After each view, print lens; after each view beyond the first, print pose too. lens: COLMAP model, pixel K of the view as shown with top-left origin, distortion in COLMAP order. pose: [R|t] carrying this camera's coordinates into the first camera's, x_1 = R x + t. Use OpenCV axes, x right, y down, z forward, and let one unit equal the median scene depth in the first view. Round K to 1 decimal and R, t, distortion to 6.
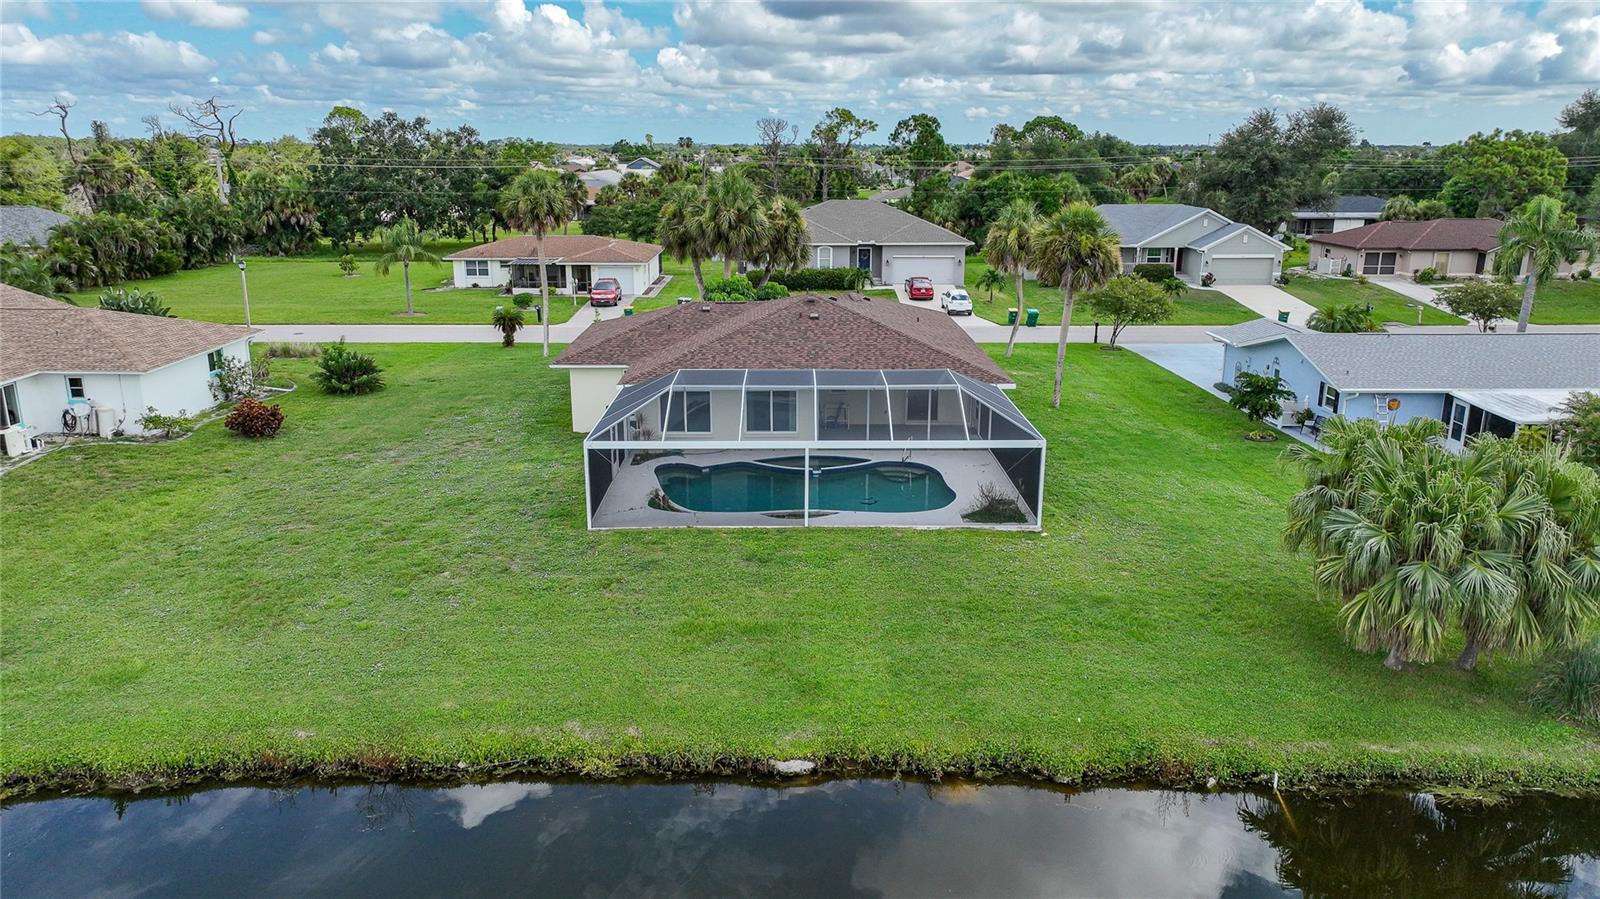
lens RADIAL K [[1121.1, 0, 800.0], [0, 1121.1, 449.5], [0, 0, 1]] dist [-0.003168, 0.017506]
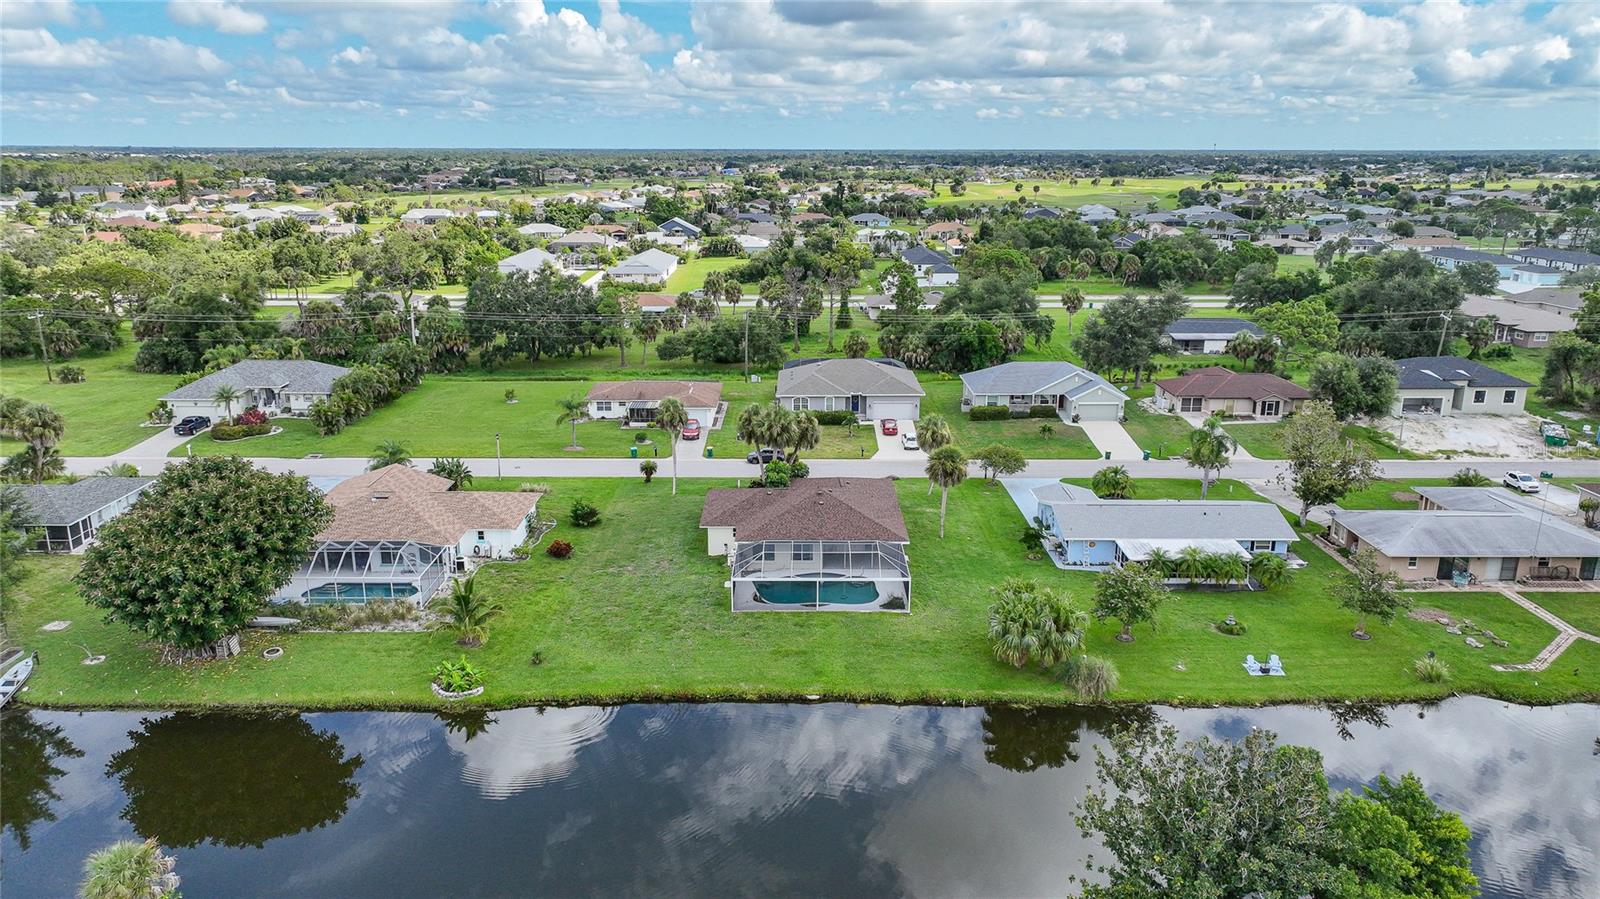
lens RADIAL K [[1122.6, 0, 800.0], [0, 1122.6, 449.5], [0, 0, 1]] dist [0.002040, 0.007103]
pose [[0.999953, 0.003088, -0.009227, -0.004362], [-0.003070, 0.999993, 0.001976, -0.113117], [0.009233, -0.001948, 0.999955, -0.579585]]
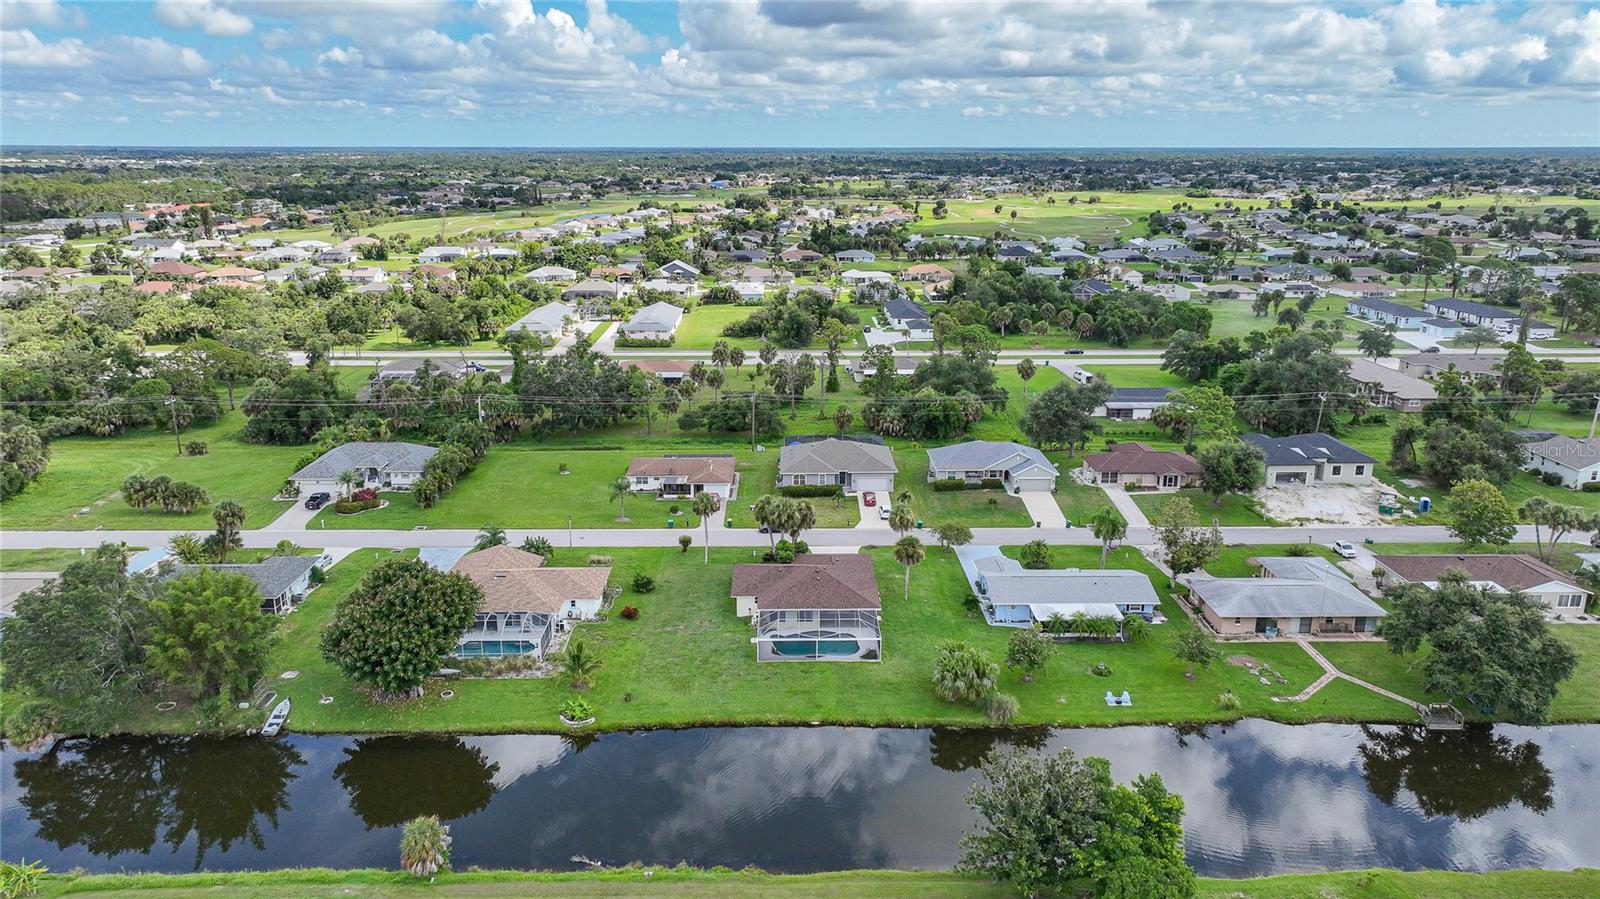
lens RADIAL K [[1124.8, 0, 800.0], [0, 1124.8, 449.5], [0, 0, 1]] dist [0.005245, 0.000643]
pose [[0.999998, -0.001194, 0.001852, -0.020922], [0.001183, 0.999982, 0.005964, -0.241411], [-0.001859, -0.005962, 0.999981, -1.002788]]
